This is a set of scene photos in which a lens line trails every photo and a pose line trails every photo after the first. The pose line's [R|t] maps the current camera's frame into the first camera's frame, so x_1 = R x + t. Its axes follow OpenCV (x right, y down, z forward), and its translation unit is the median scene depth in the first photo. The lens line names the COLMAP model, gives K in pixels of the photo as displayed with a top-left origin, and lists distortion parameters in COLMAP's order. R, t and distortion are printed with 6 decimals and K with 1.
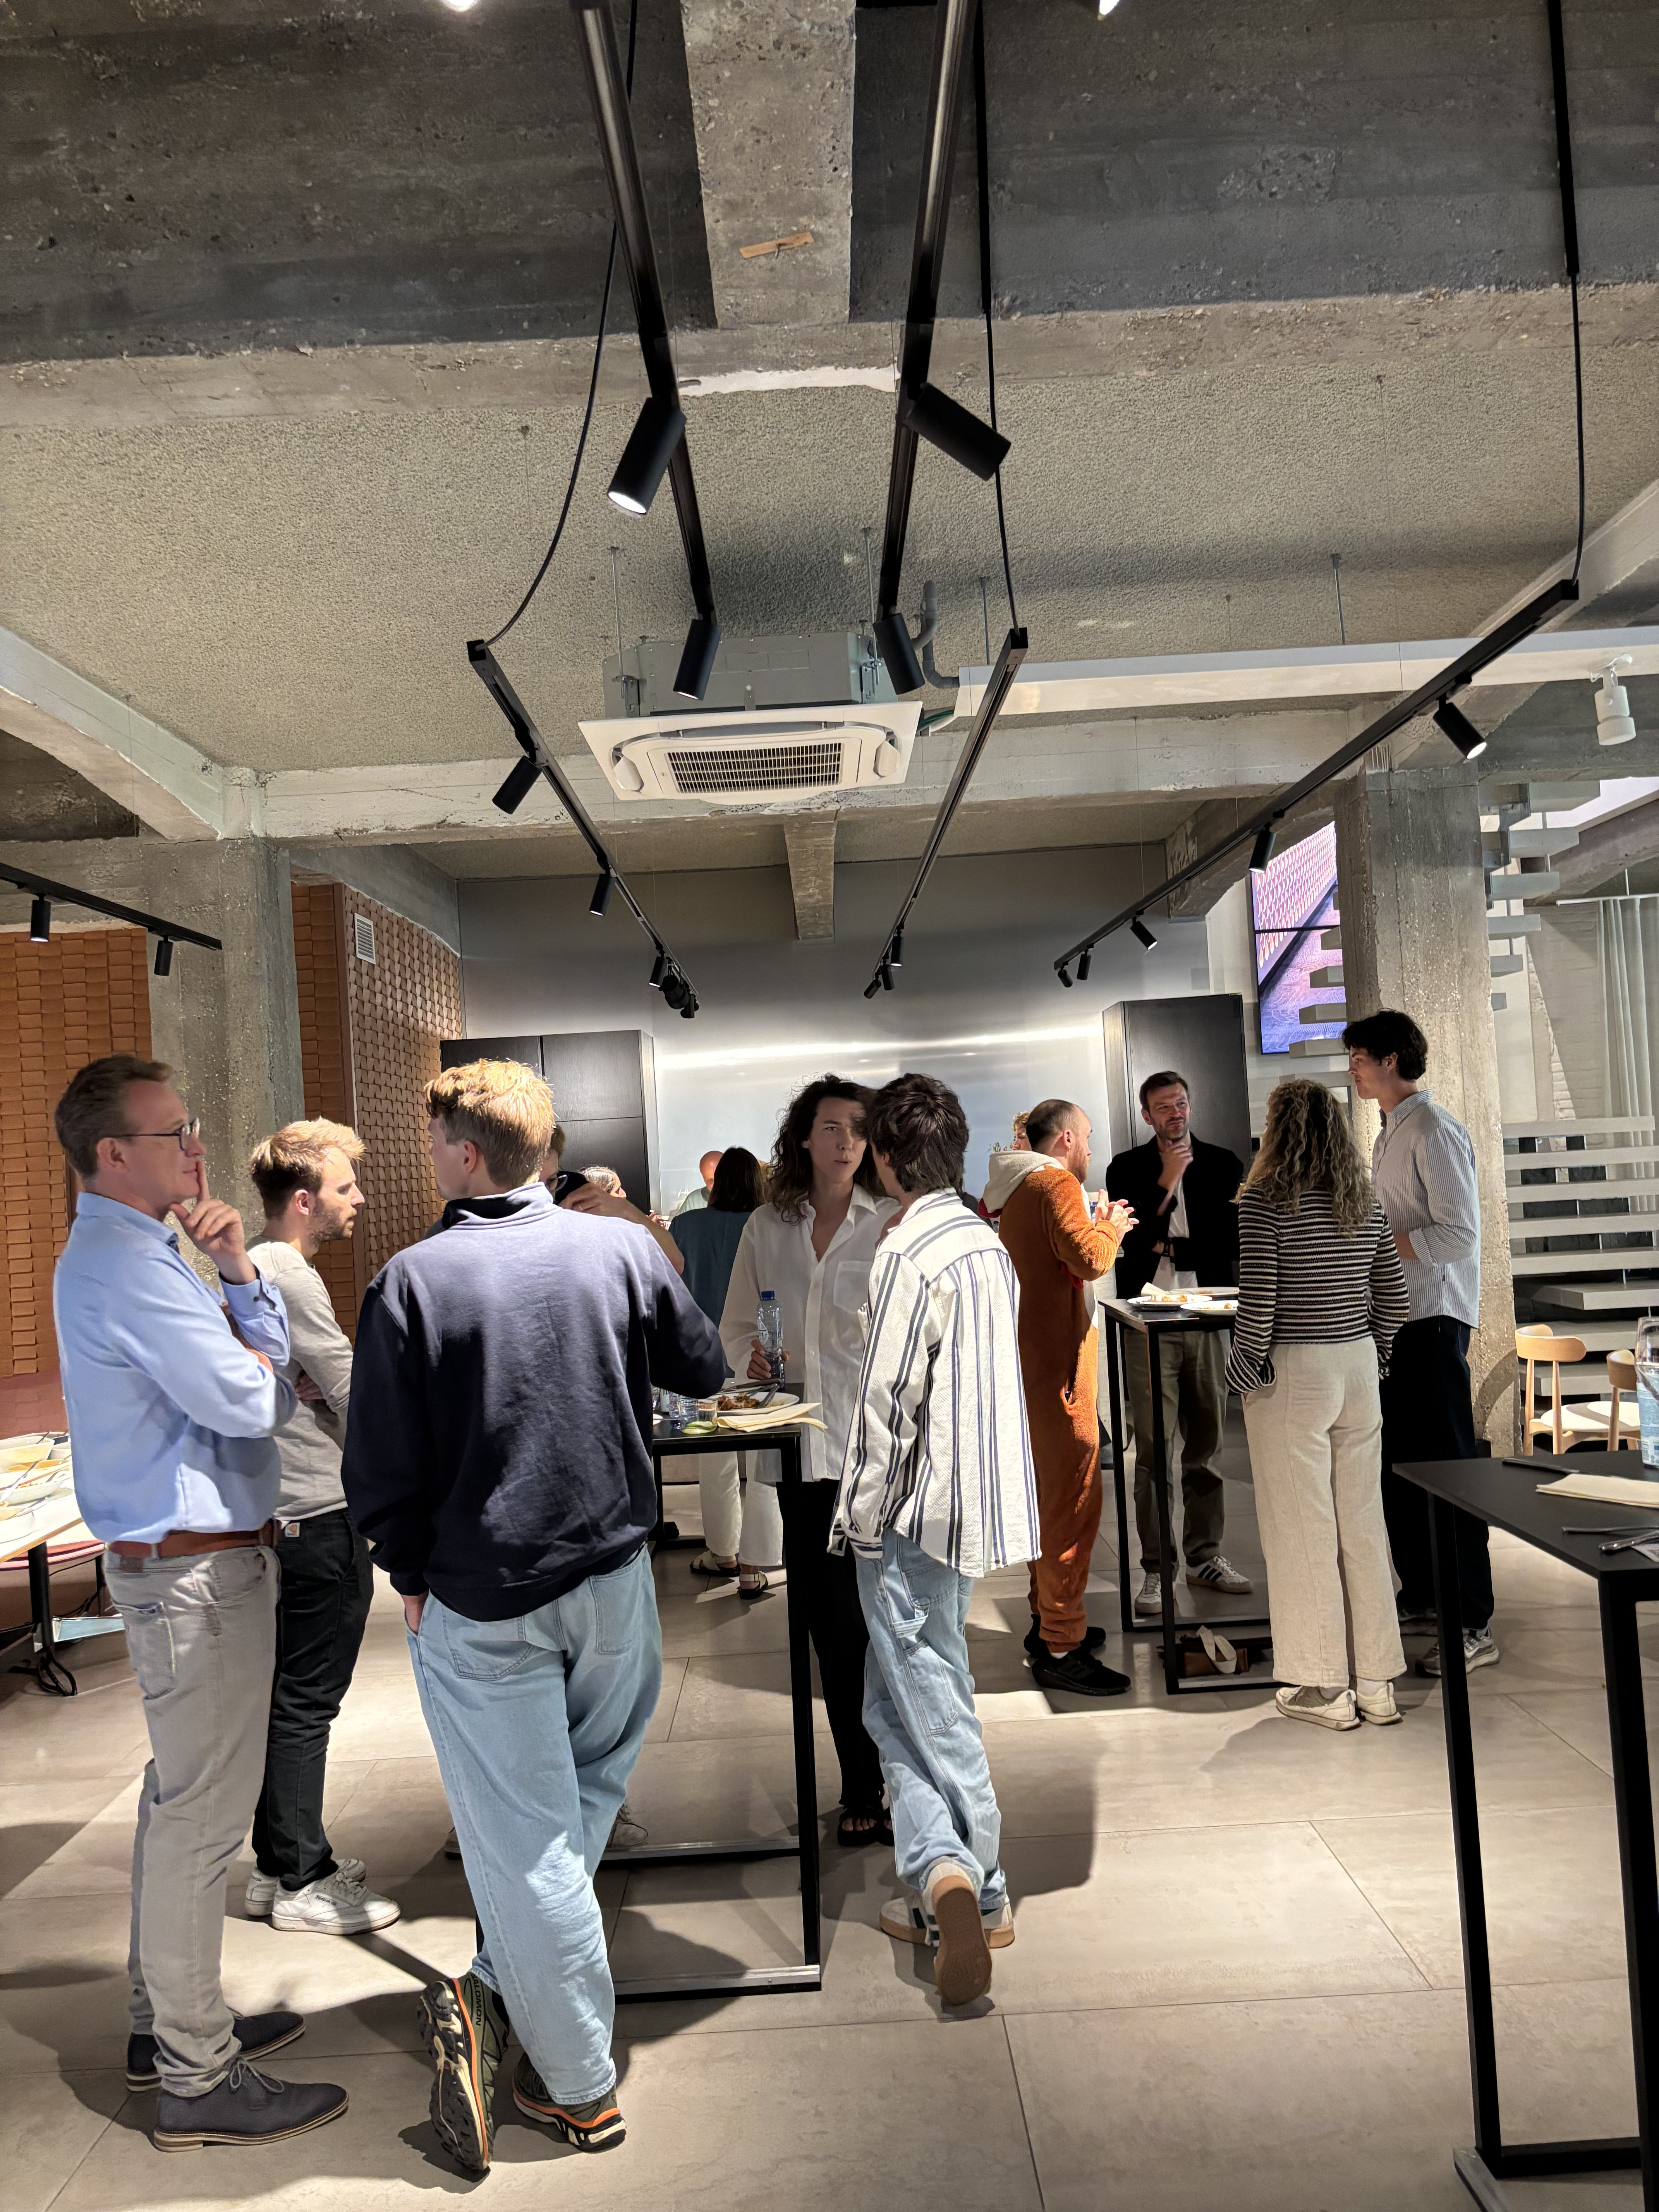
lens RADIAL K [[1664.4, 0, 829.5], [0, 1664.4, 1106.0], [0, 0, 1]] dist [0.062514, -0.064017]
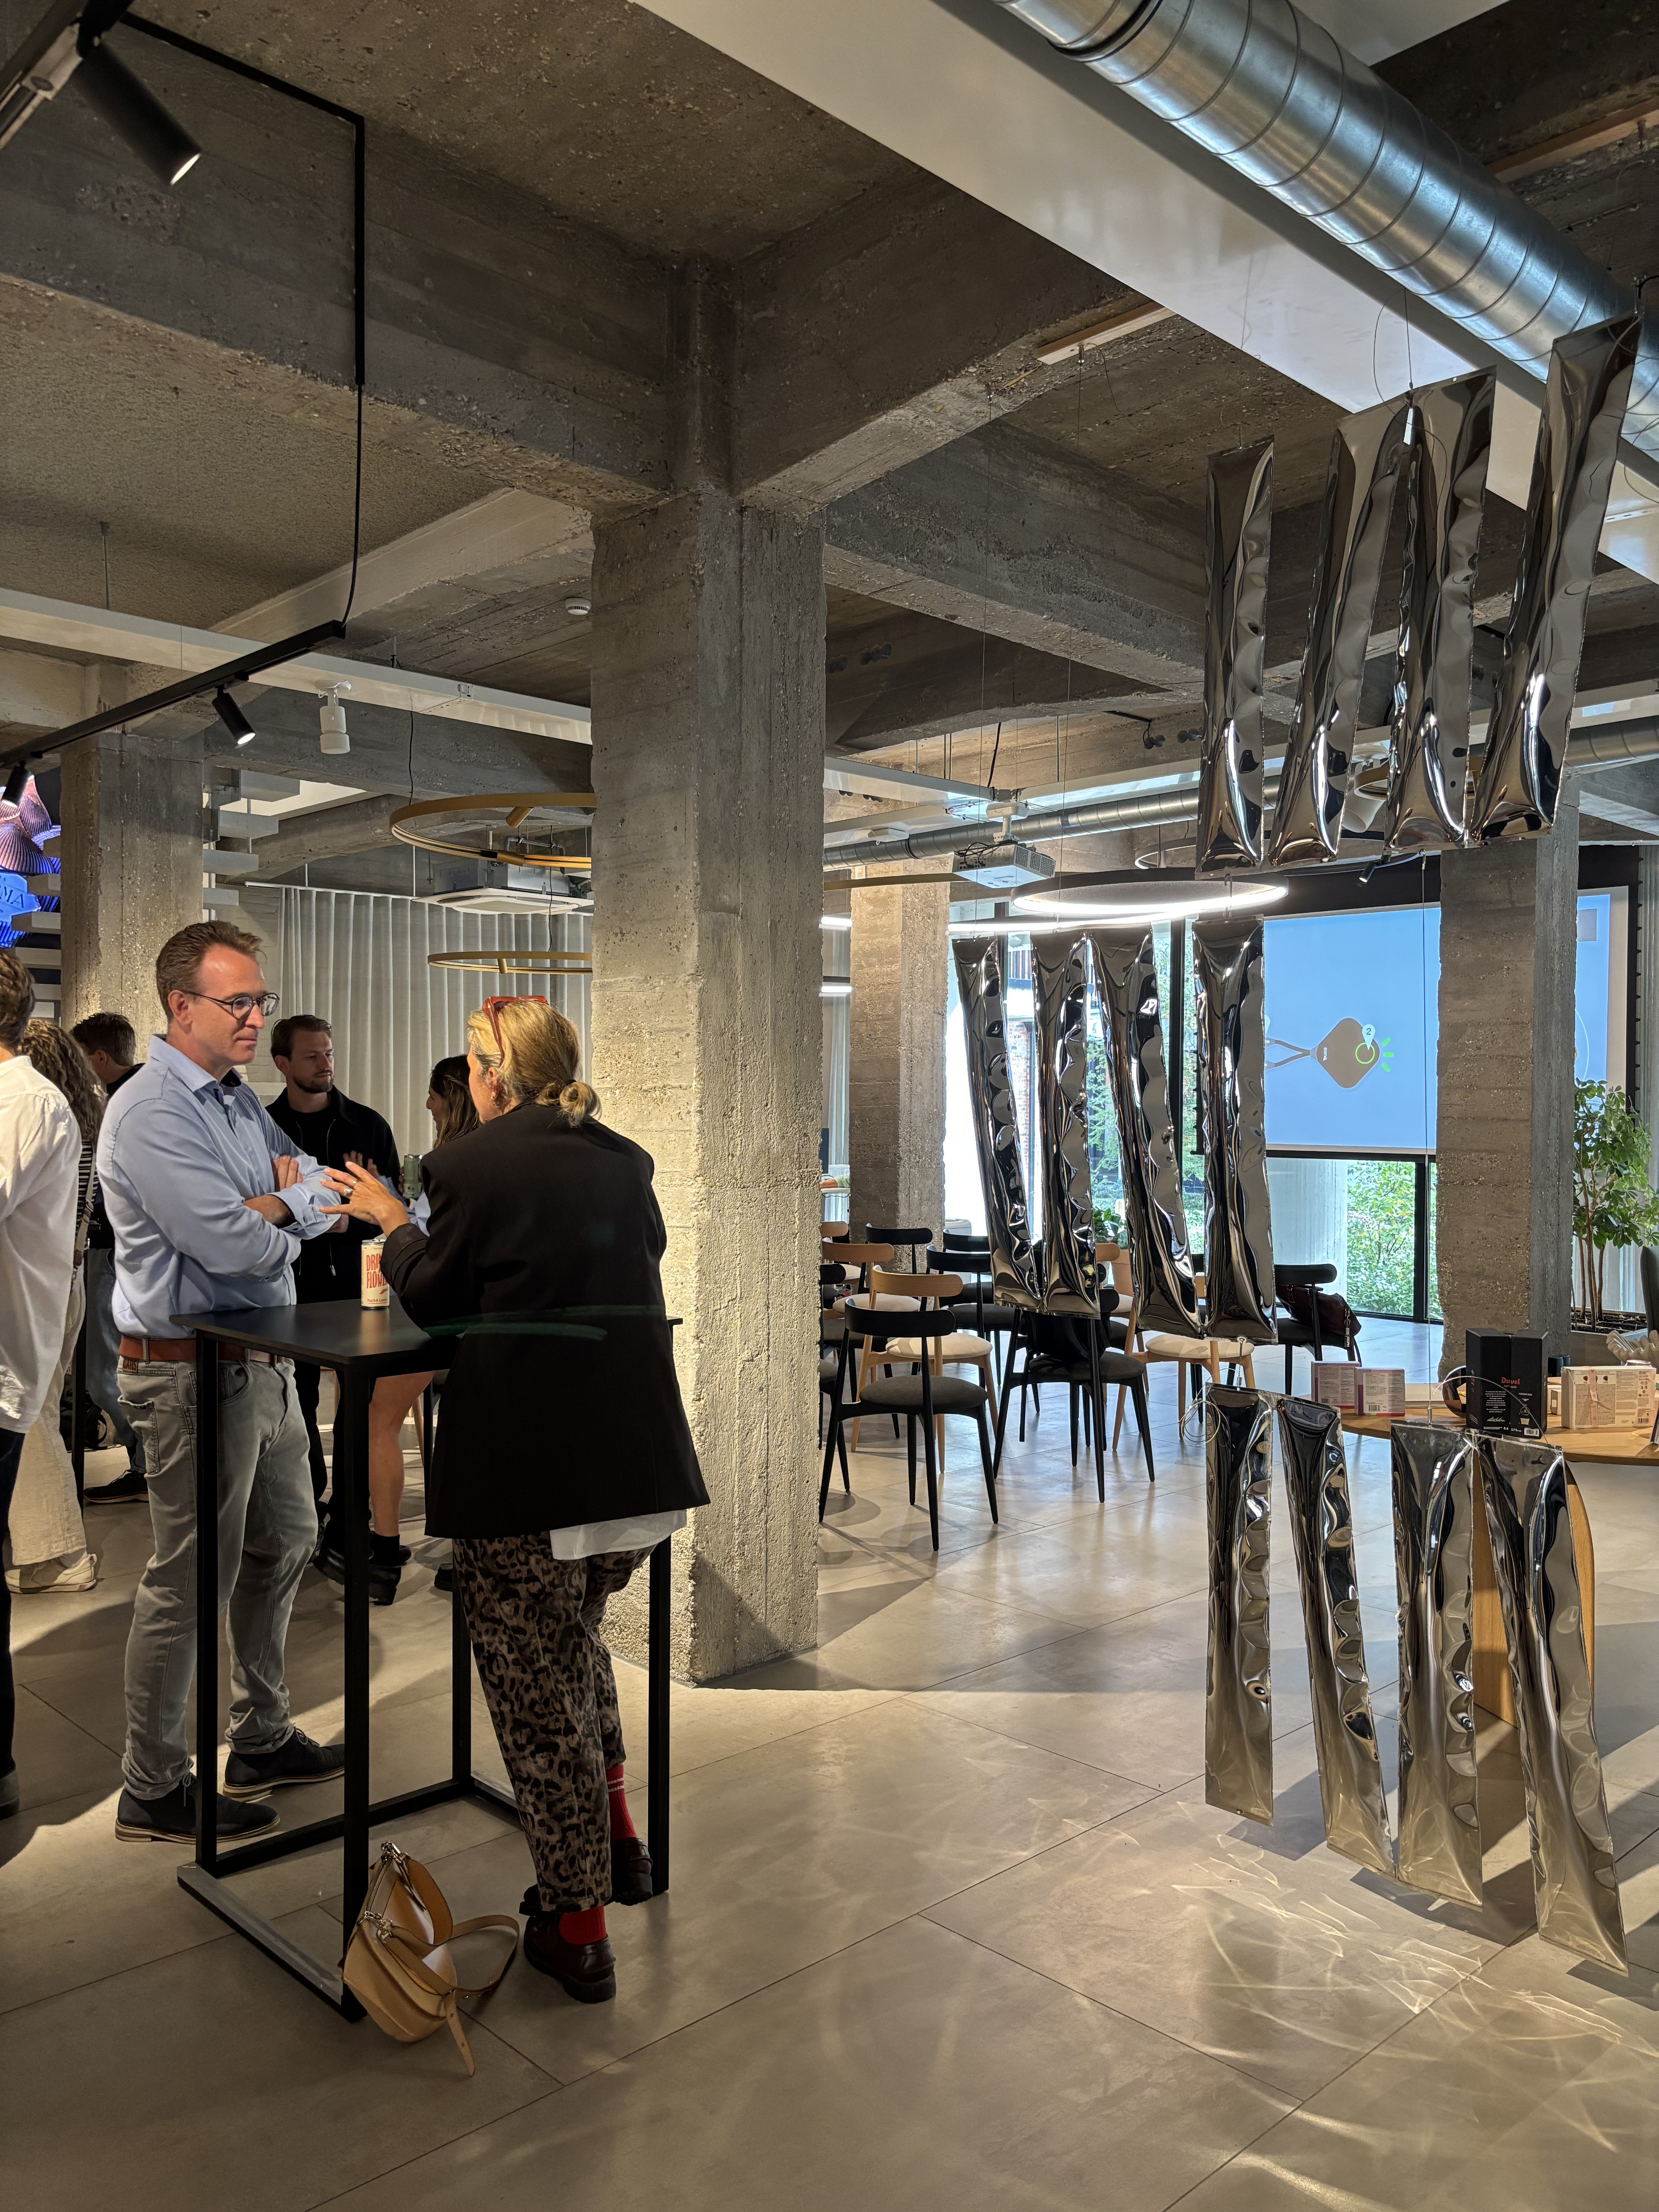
lens RADIAL K [[1664.4, 0, 829.5], [0, 1664.4, 1106.0], [0, 0, 1]] dist [0.062514, -0.064017]
pose [[0.717528, 0.055185, 0.694340, -0.115869], [-0.064999, 0.997812, -0.012135, 0.030845], [-0.693490, -0.036424, 0.719545, -0.130024]]
